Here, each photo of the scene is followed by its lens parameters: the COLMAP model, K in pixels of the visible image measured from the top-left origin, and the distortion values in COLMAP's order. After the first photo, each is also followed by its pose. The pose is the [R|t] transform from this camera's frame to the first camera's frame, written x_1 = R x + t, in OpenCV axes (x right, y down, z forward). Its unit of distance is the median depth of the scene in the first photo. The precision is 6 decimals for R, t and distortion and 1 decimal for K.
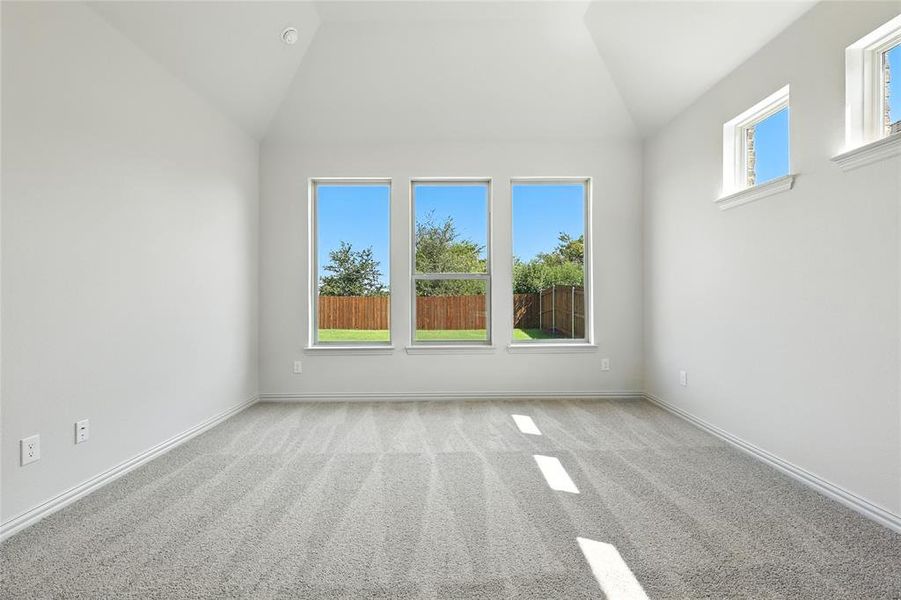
lens RADIAL K [[393.9, 0, 452.2], [0, 393.9, 296.5], [0, 0, 1]] dist [0.002977, -0.000199]
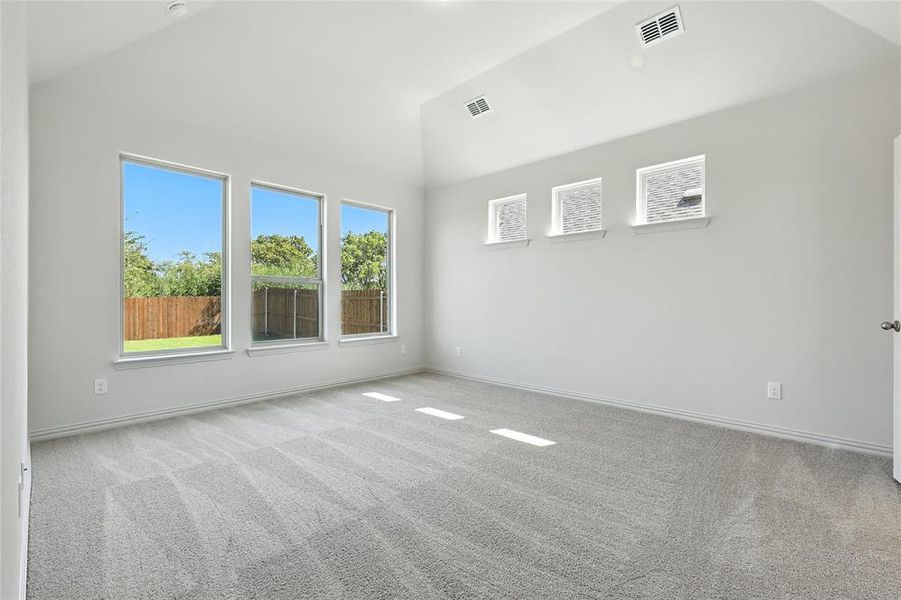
lens RADIAL K [[393.9, 0, 447.5], [0, 393.9, 302.2], [0, 0, 1]] dist [0.002977, -0.000199]
pose [[0.696561, 0.001078, 0.717497, -0.520732], [-0.006024, 0.999972, 0.004346, 0.001691], [-0.717473, -0.007349, 0.696548, -0.061293]]
